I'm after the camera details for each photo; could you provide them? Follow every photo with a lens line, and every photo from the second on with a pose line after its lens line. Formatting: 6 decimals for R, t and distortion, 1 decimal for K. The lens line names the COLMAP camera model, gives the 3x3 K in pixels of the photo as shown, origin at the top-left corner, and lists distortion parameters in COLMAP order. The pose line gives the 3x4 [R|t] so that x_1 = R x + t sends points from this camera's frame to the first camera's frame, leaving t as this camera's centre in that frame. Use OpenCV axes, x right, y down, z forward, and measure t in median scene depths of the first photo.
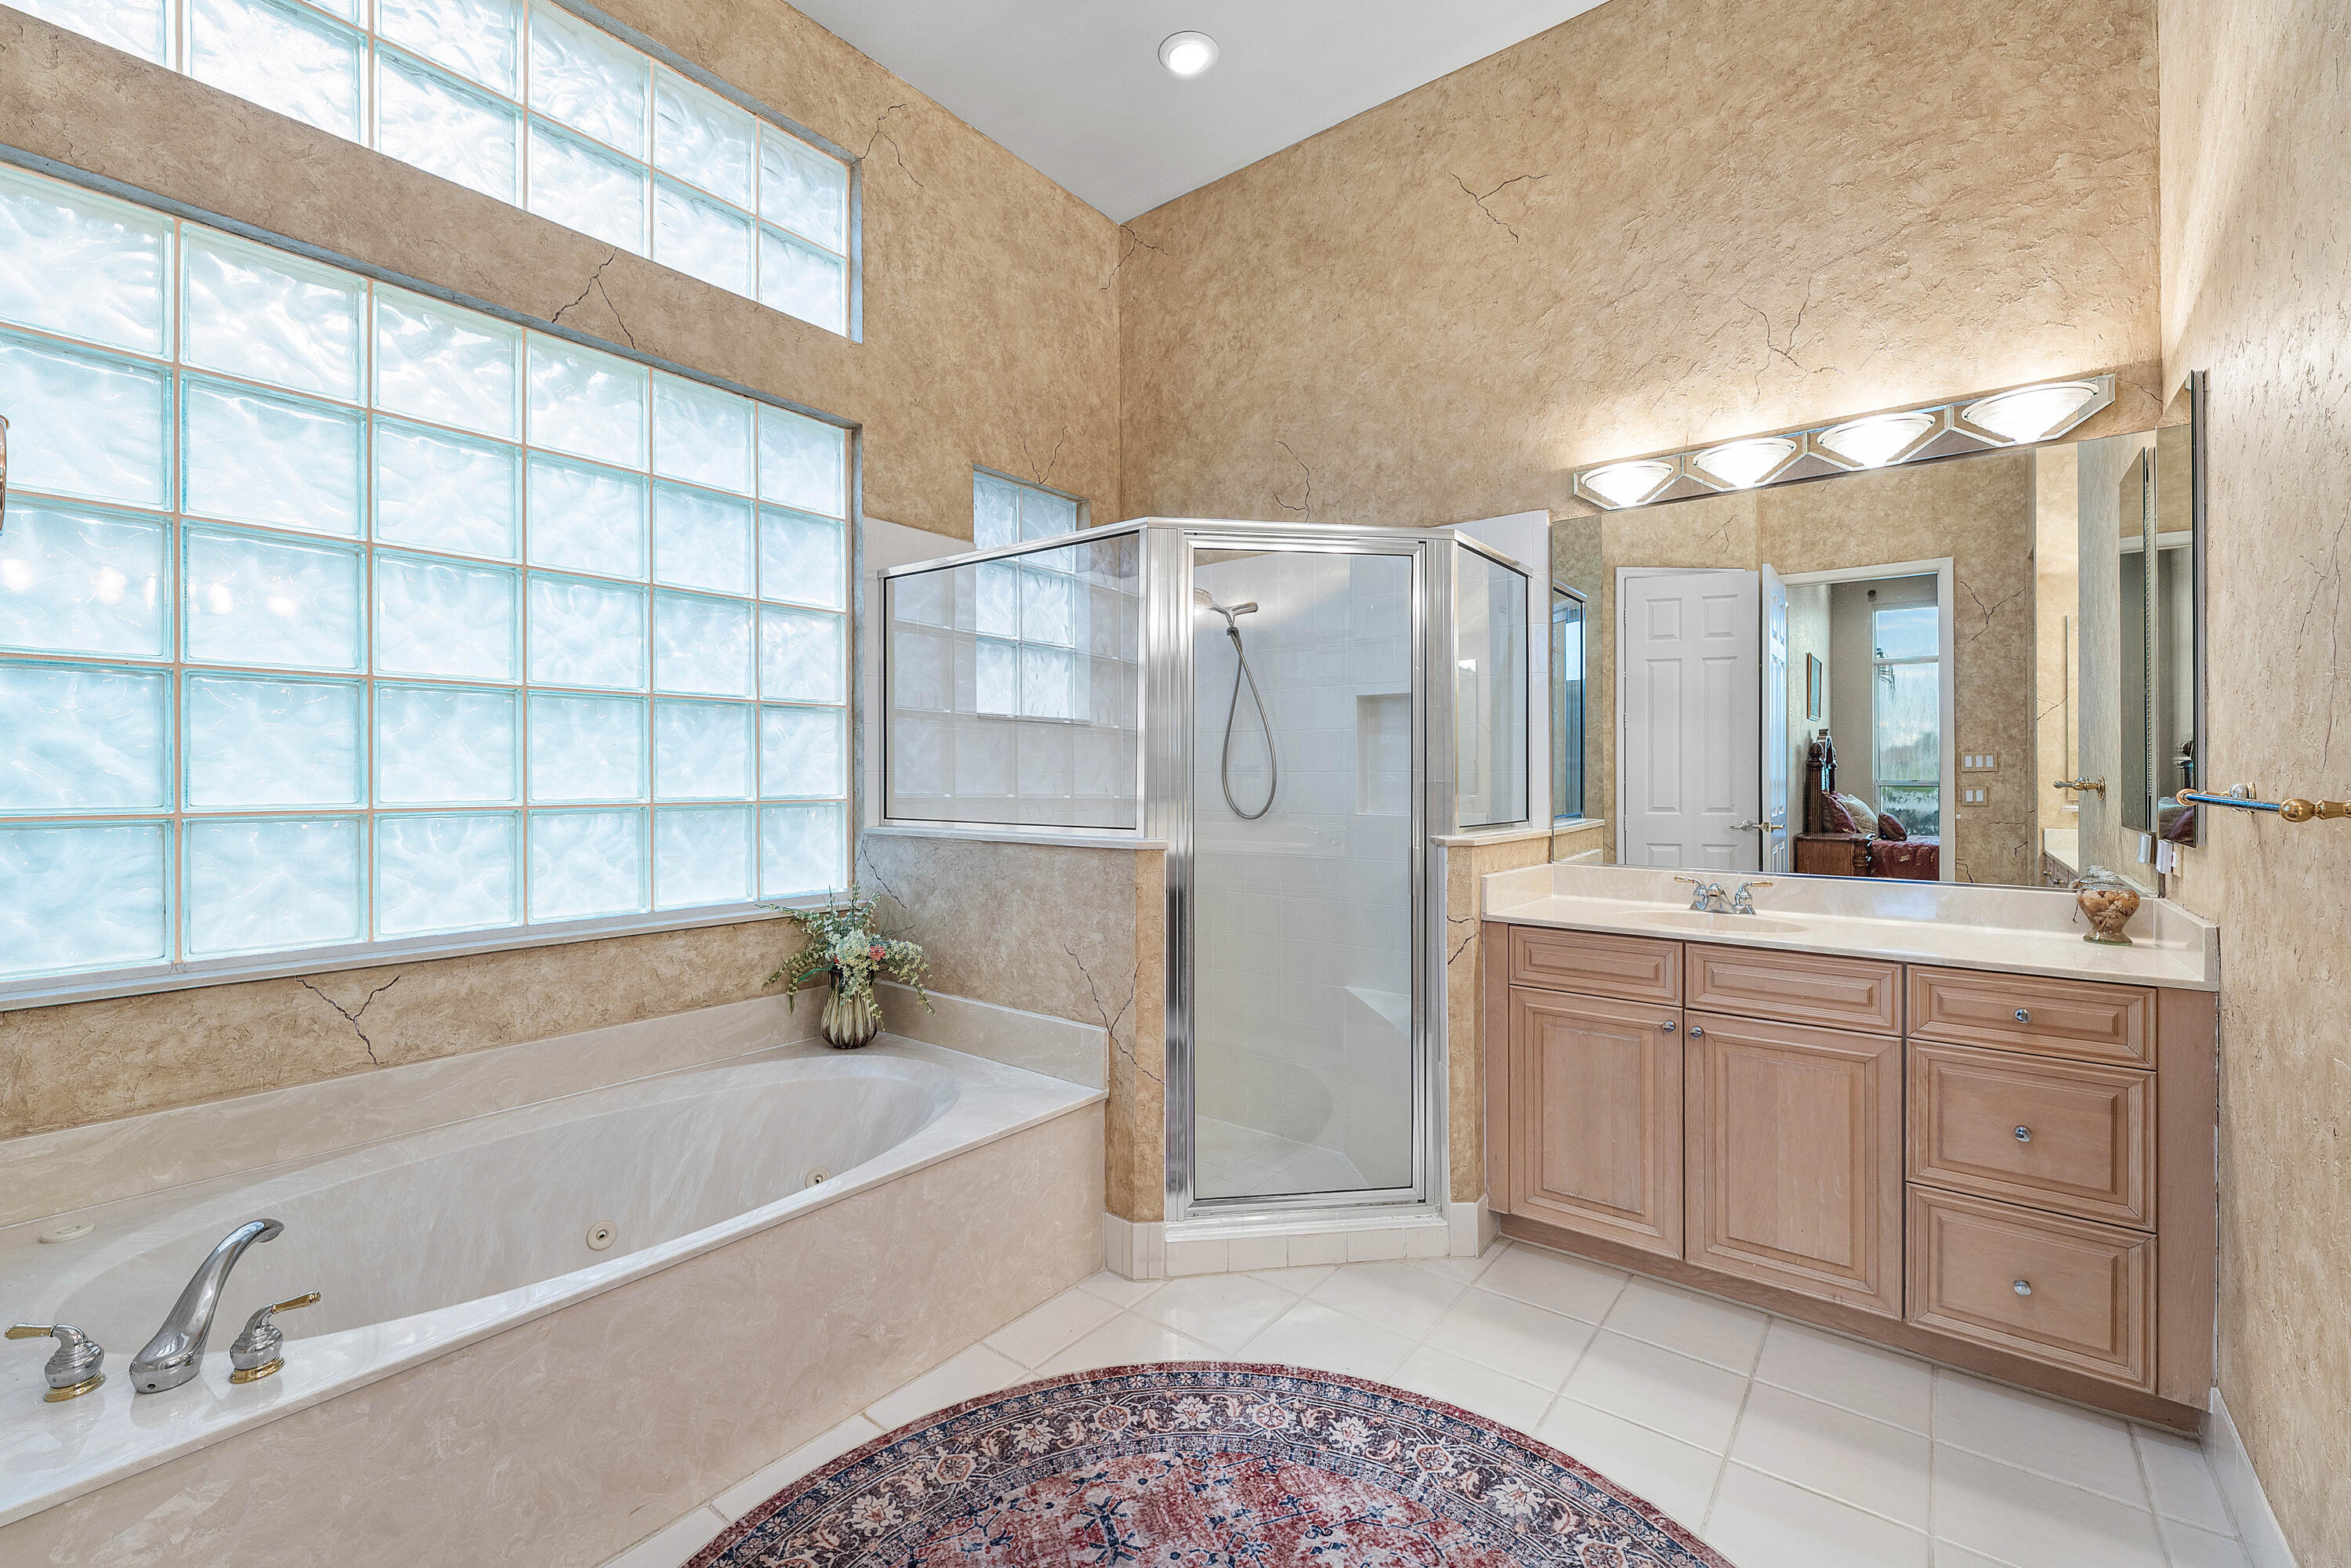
lens RADIAL K [[963.2, 0, 1158.3], [0, 963.2, 779.4], [0, 0, 1]] dist [-0.000907, -0.000808]
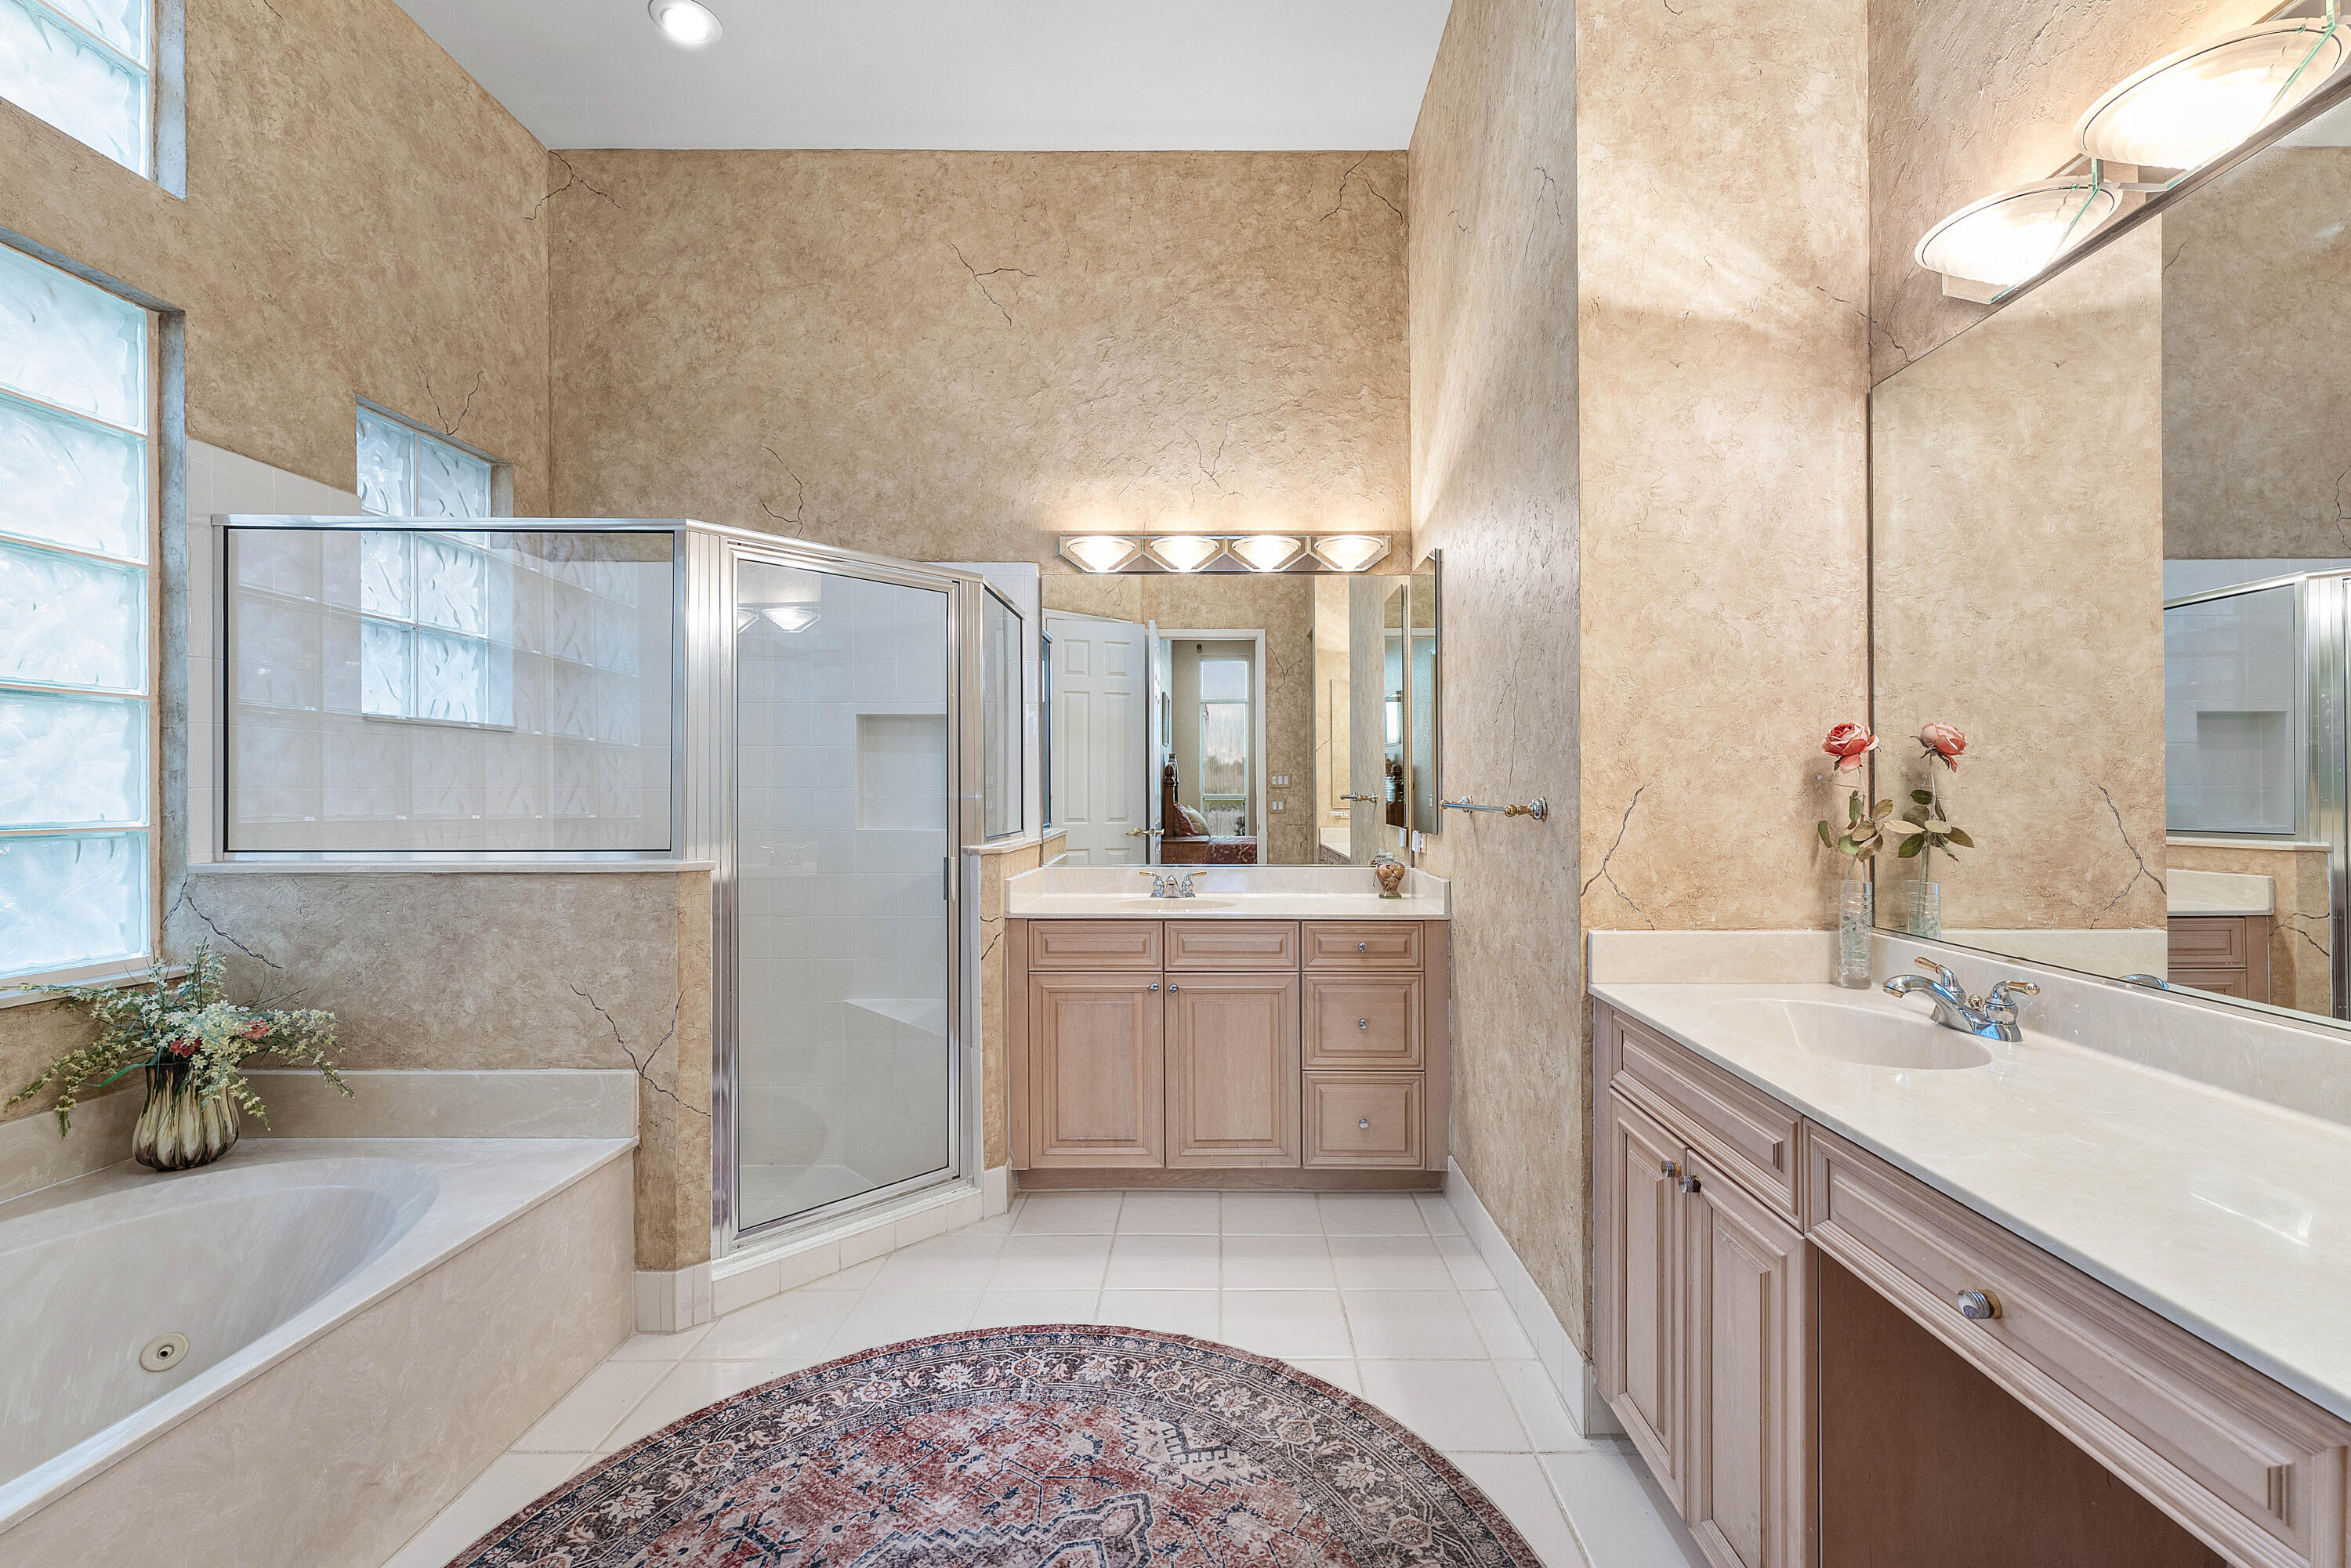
lens RADIAL K [[966.5, 0, 1197.9], [0, 966.5, 789.6], [0, 0, 1]] dist [-0.001087, -0.000555]
pose [[0.795197, -0.000705, 0.606351, -0.176383], [0.003872, 0.999985, -0.003914, -0.001542], [-0.606339, 0.005460, 0.795188, -0.052281]]
